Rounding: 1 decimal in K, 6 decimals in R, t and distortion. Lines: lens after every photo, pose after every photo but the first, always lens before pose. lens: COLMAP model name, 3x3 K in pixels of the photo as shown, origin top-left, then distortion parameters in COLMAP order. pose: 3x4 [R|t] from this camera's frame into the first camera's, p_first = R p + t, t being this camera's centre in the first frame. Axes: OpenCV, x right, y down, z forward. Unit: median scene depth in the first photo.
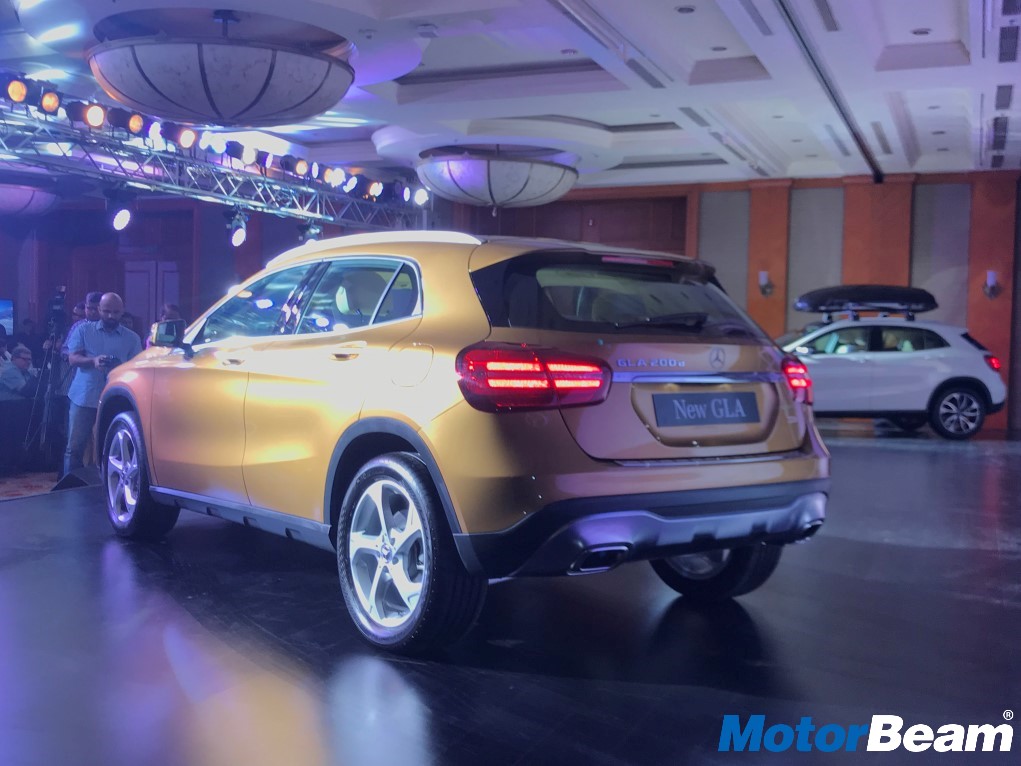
lens RADIAL K [[1110.3, 0, 510.5], [0, 1110.3, 383.0], [0, 0, 1]] dist [-0.065136, -0.002322]
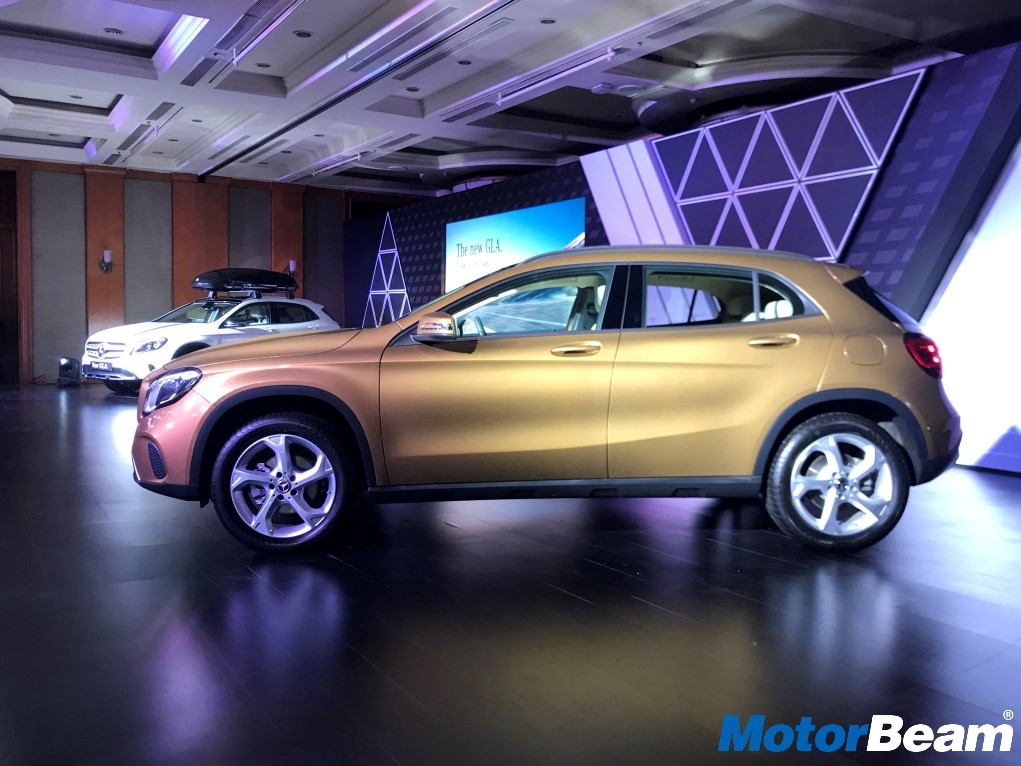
lens RADIAL K [[889.8, 0, 510.5], [0, 889.8, 383.0], [0, 0, 1]] dist [0.007166, 0.007731]
pose [[0.574295, -0.067696, 0.815845, -0.323591], [0.027225, 0.997603, 0.063614, -0.015909], [-0.818196, -0.014322, 0.574762, 0.172230]]
